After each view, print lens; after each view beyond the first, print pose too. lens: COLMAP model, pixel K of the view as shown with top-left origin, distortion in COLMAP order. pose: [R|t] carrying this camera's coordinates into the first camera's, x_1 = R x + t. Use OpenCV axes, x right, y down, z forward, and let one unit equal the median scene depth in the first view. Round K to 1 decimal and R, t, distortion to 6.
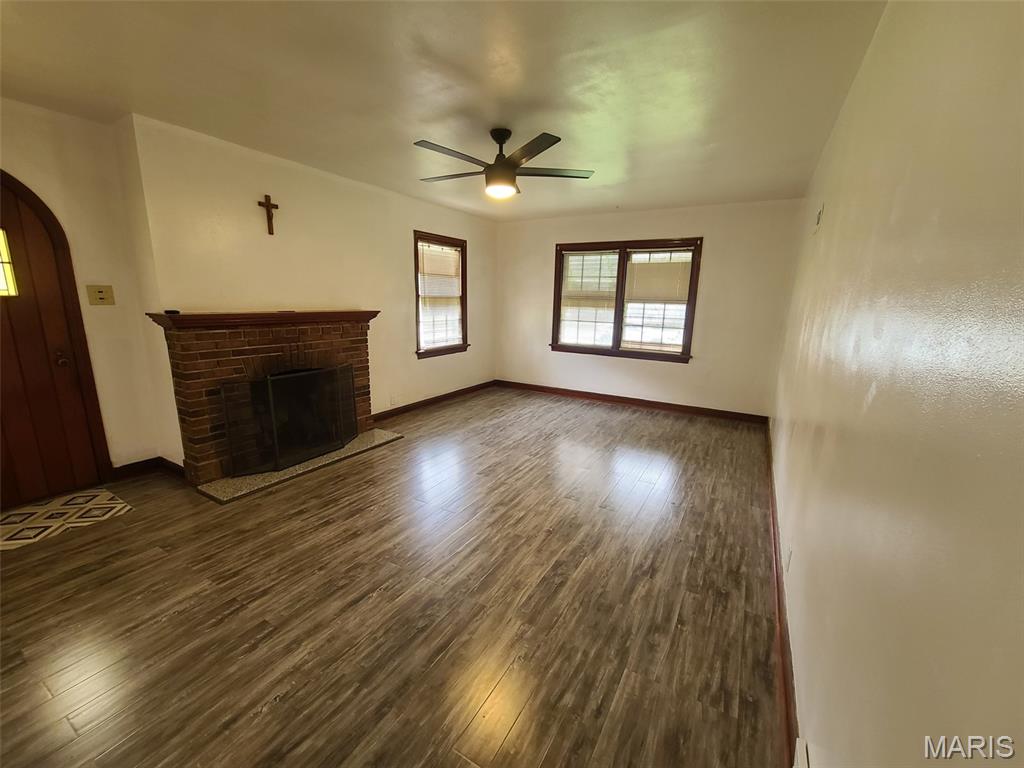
lens RADIAL K [[416.8, 0, 514.7], [0, 416.8, 384.1], [0, 0, 1]] dist [0.004824, 0.000359]
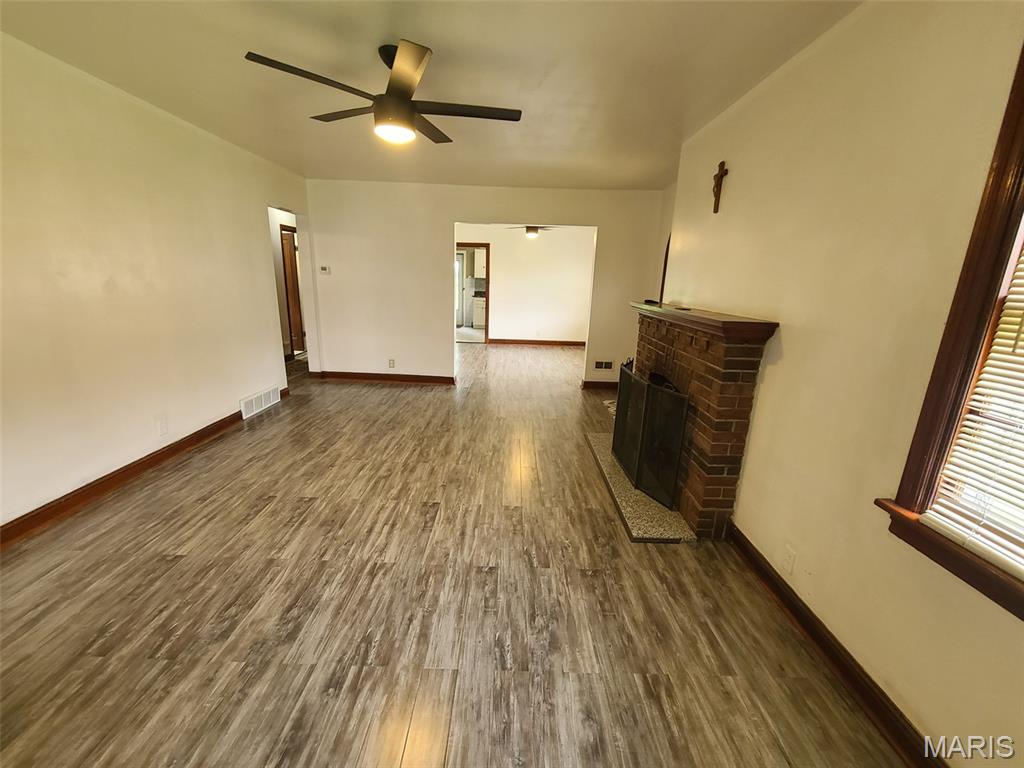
lens RADIAL K [[416.8, 0, 516.4], [0, 416.8, 384.2], [0, 0, 1]] dist [0.004824, 0.000359]
pose [[-0.858949, 0.074402, -0.506626, 0.193328], [-0.157761, 0.902809, 0.400058, -0.379929], [0.487152, 0.423556, -0.763730, 1.836412]]
